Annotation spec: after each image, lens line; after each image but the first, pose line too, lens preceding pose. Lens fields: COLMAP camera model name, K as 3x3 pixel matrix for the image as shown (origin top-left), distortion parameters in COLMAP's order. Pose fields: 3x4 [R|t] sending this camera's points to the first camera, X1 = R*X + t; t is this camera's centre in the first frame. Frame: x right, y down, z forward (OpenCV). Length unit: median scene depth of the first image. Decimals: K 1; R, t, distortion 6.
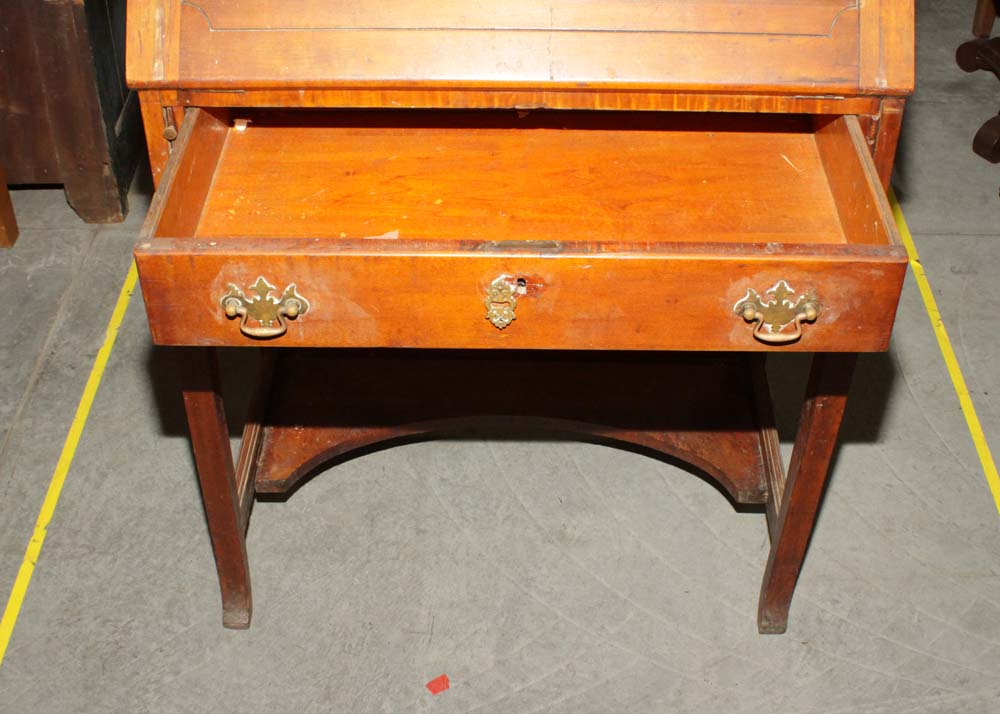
lens RADIAL K [[1379.2, 0, 511.6], [0, 1379.2, 357.1], [0, 0, 1]] dist [-0.135252, 0.087782]
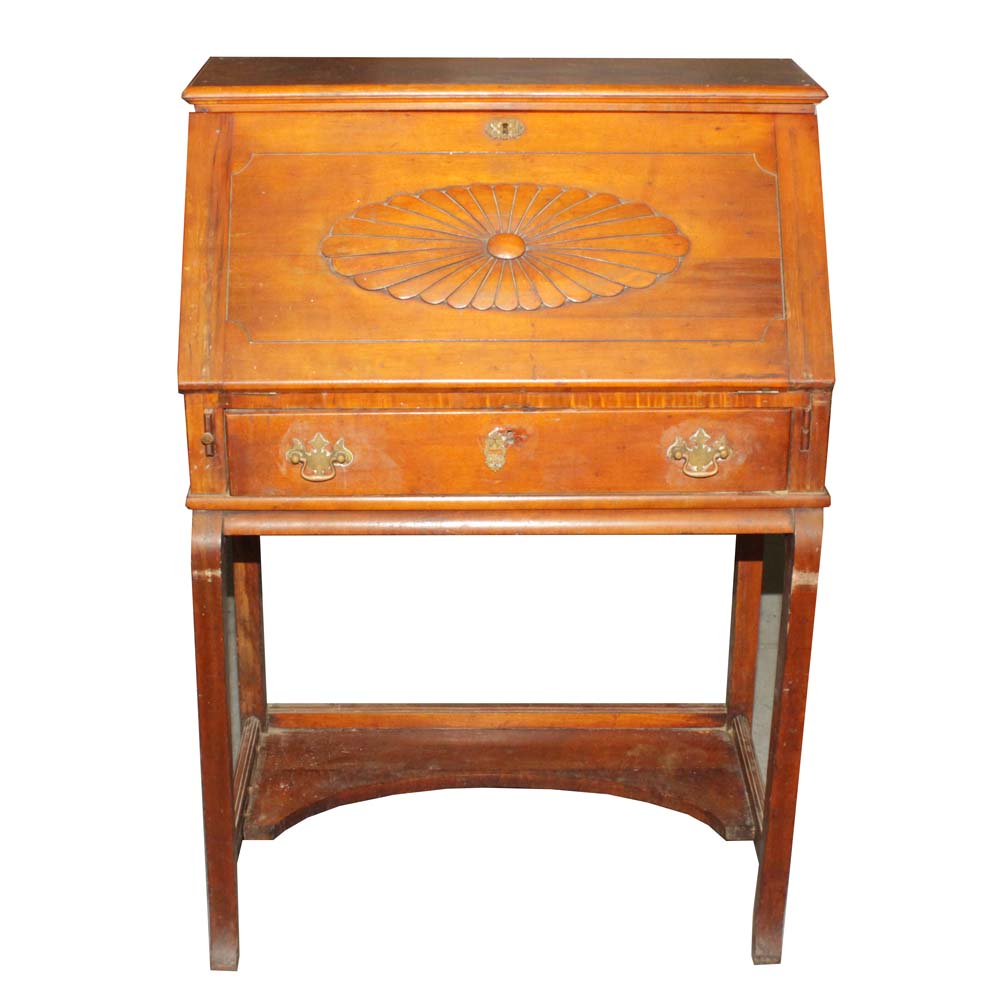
lens RADIAL K [[1866.2, 0, 500.0], [0, 1866.2, 500.0], [0, 0, 1]] dist [-0.033653, -0.030738]
pose [[0.999981, -0.004989, 0.003670, -0.009902], [0.005918, 0.944387, -0.328782, 0.602376], [-0.001826, 0.328798, 0.944399, -0.711161]]
